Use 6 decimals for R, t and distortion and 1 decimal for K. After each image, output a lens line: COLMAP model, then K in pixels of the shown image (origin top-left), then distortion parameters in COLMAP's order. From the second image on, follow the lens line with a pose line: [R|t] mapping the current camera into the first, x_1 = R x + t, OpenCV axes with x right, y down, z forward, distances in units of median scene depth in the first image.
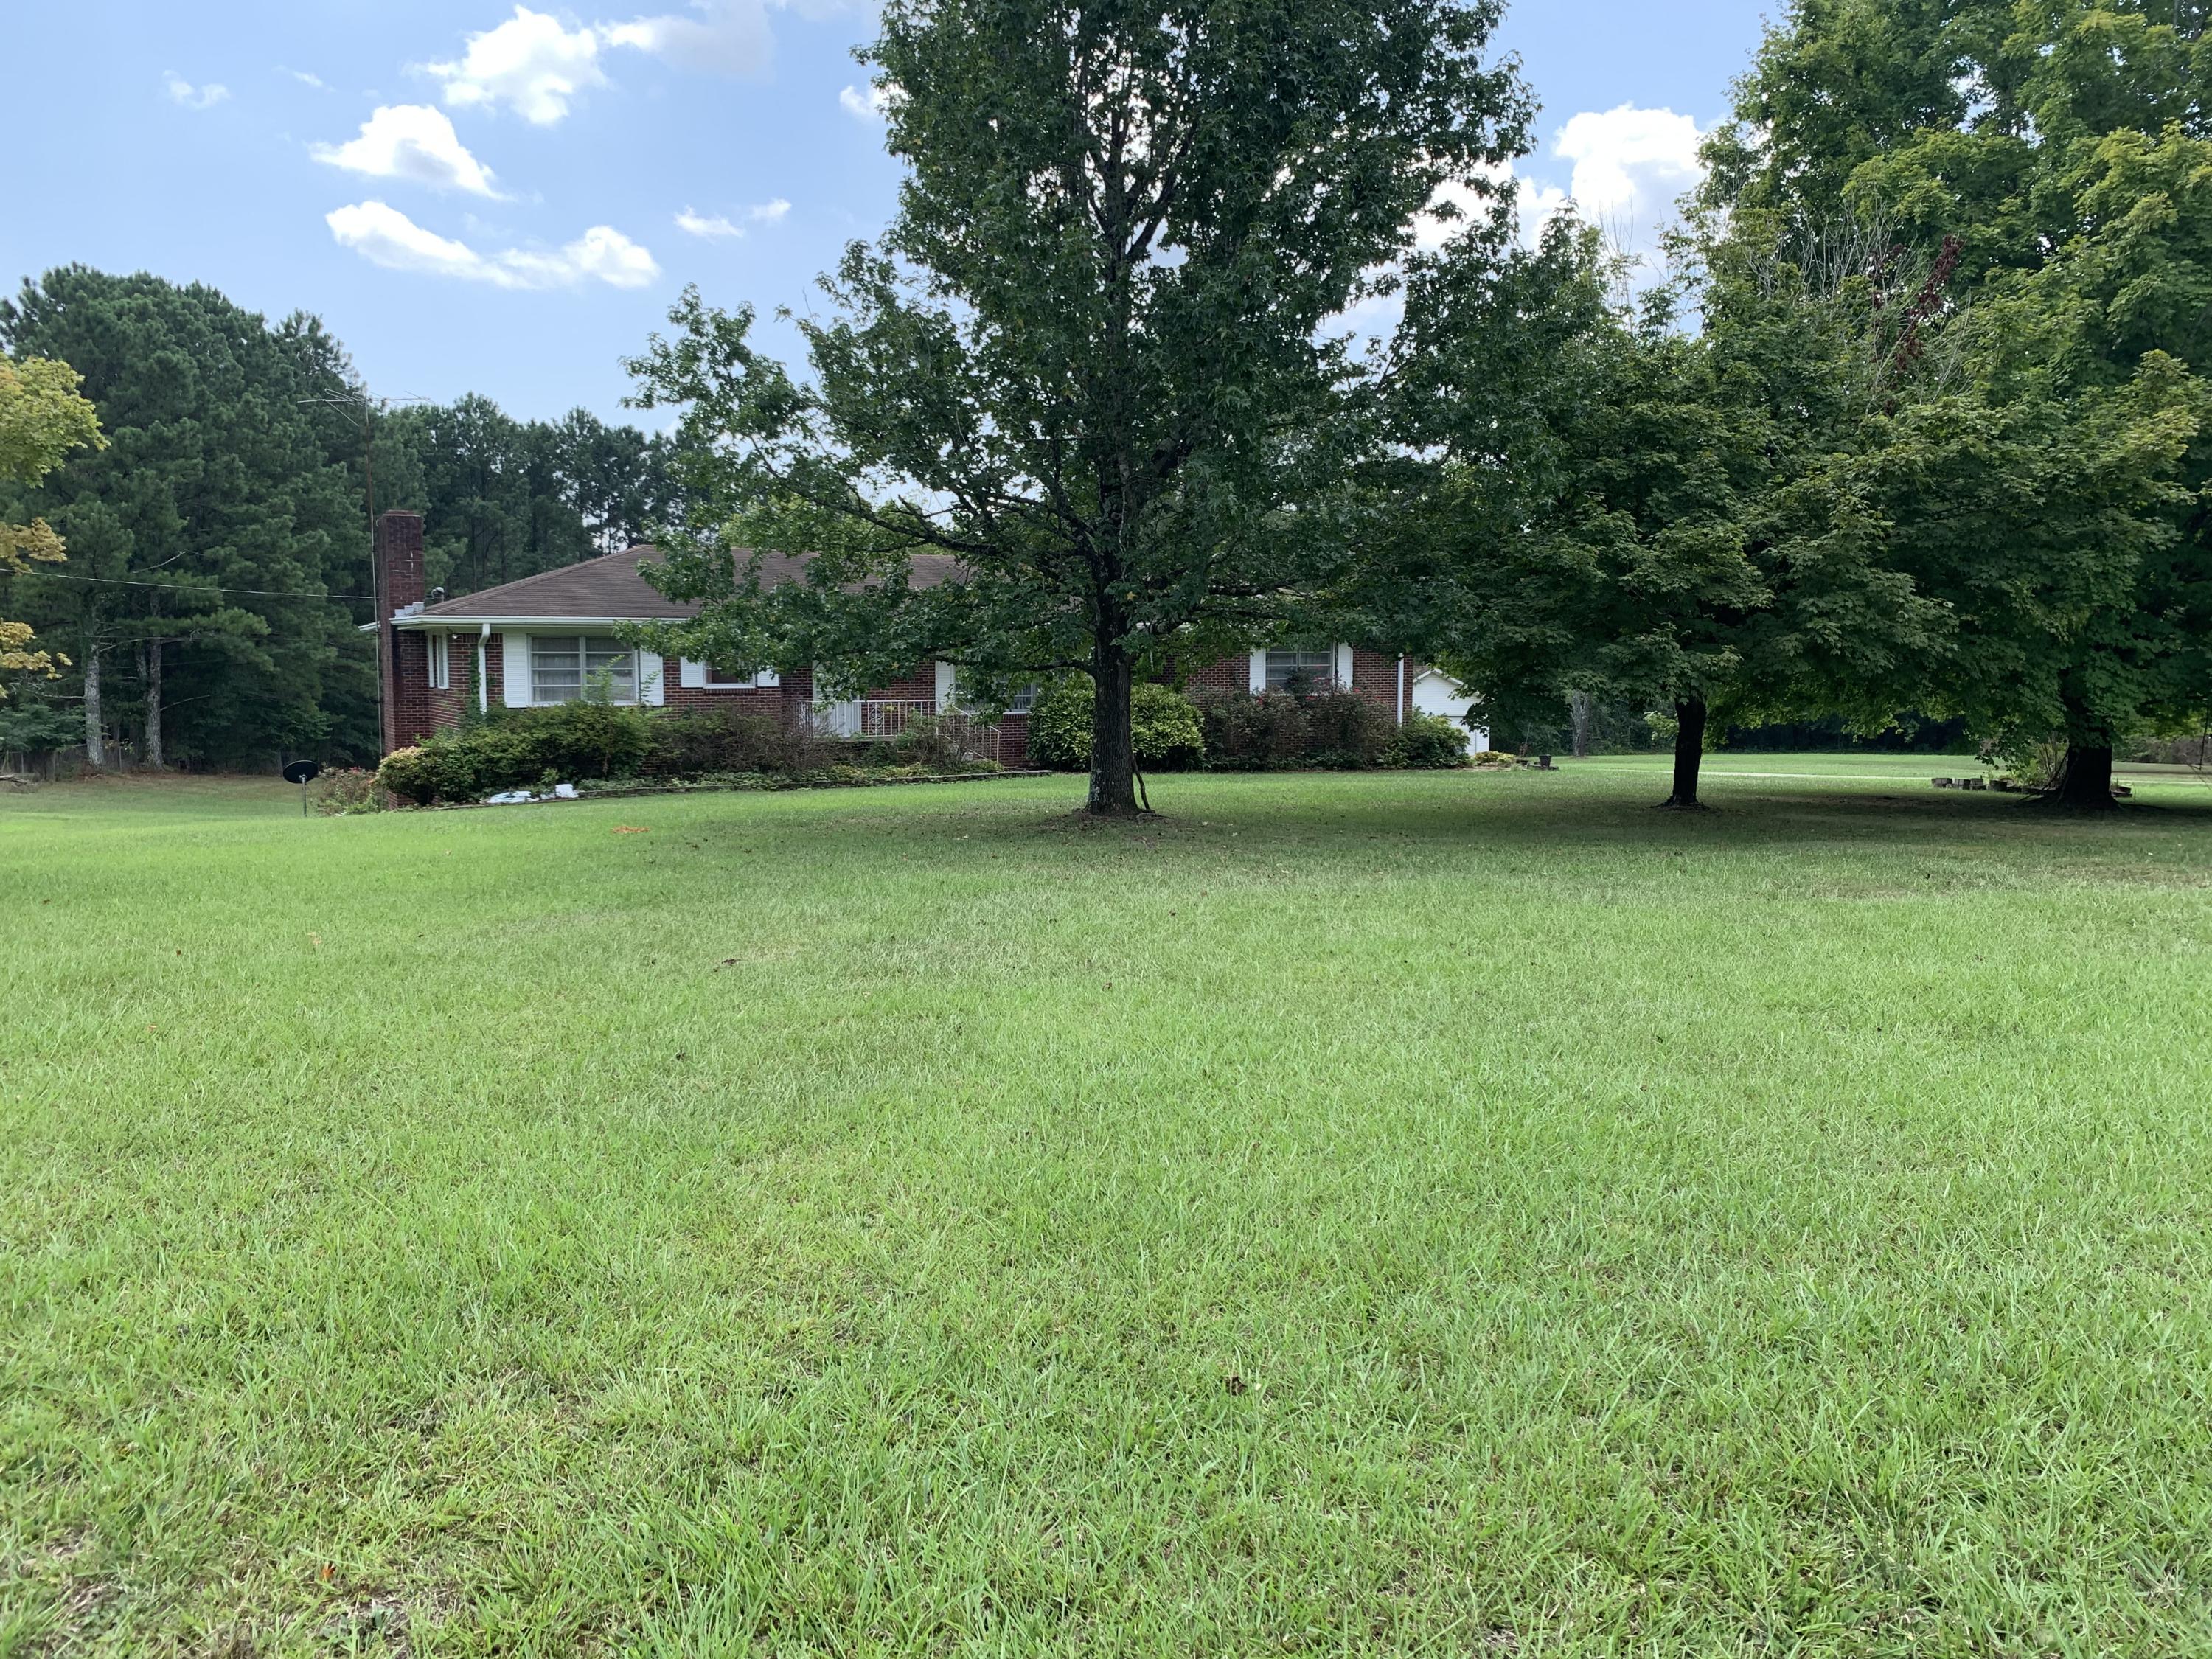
lens RADIAL K [[1663.4, 0, 1106.0], [0, 1663.4, 829.5], [0, 0, 1]] dist [-0.005561, -0.008163]
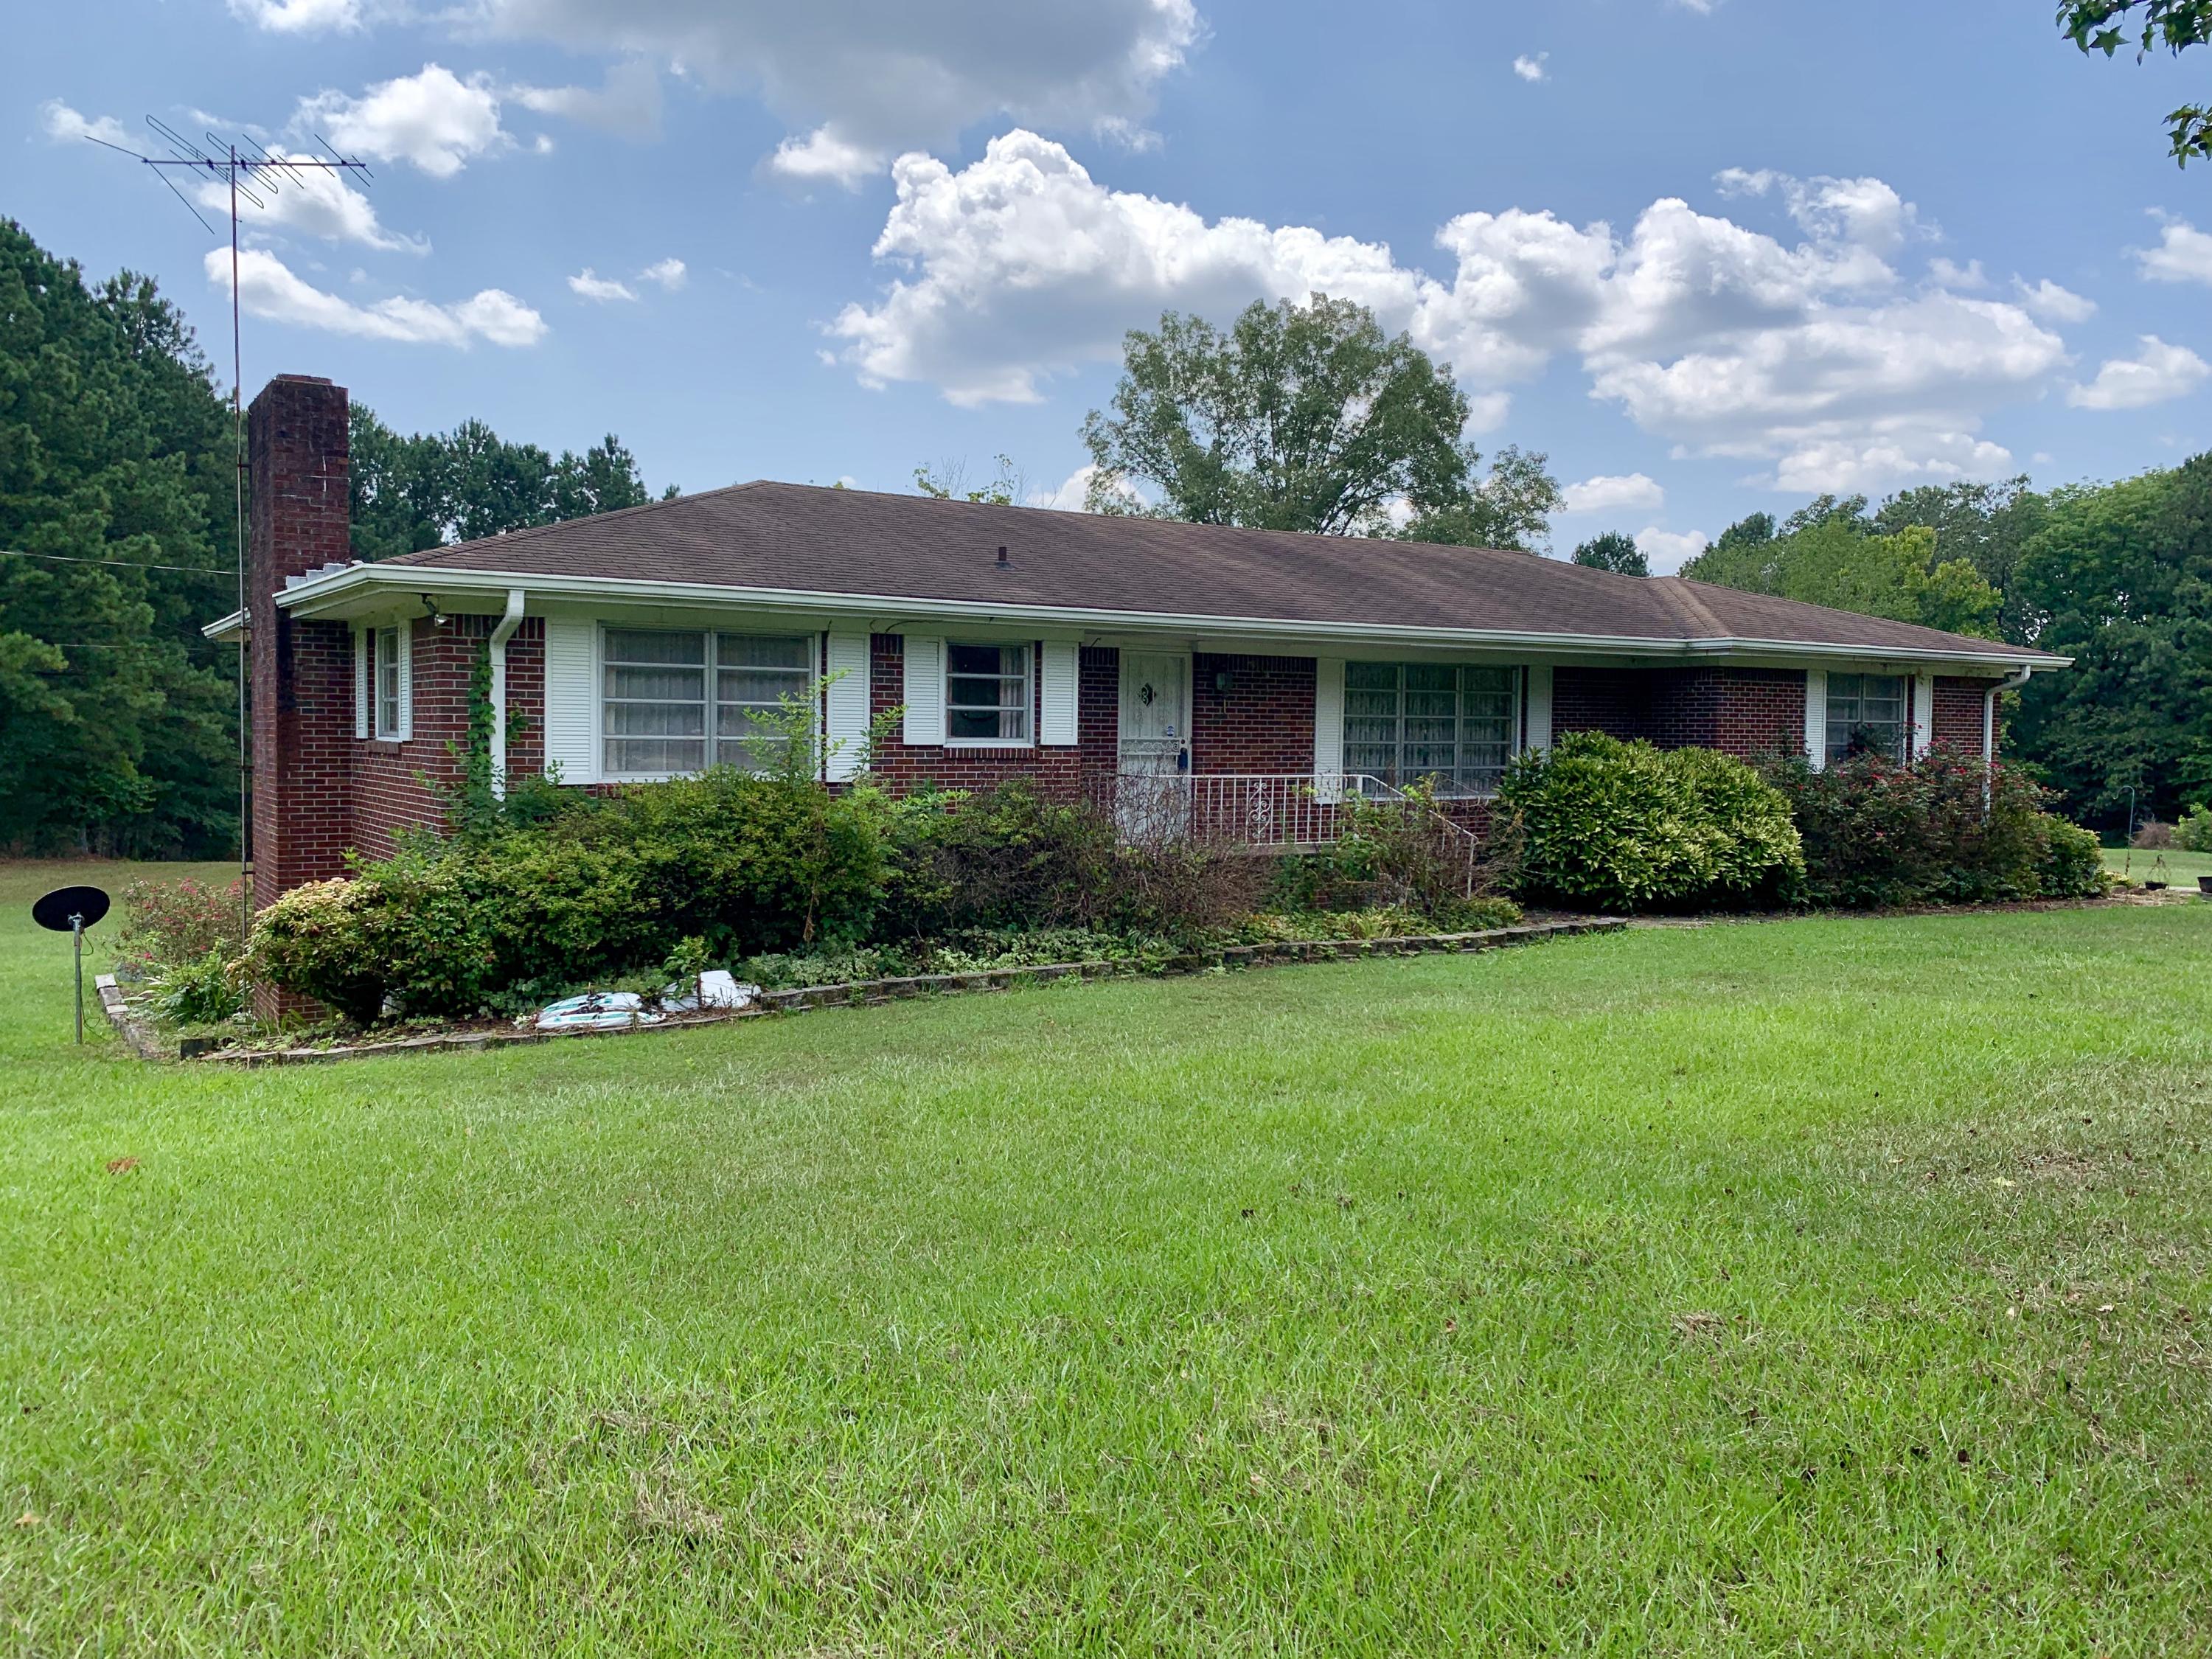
lens RADIAL K [[1699.0, 0, 1105.6], [0, 1699.0, 820.6], [0, 0, 1]] dist [0.030698, -0.038782]
pose [[0.997512, 0.007846, 0.070062, -0.230688], [-0.004449, 0.998813, -0.048510, -0.040010], [-0.070359, 0.048078, 0.996362, 0.506183]]
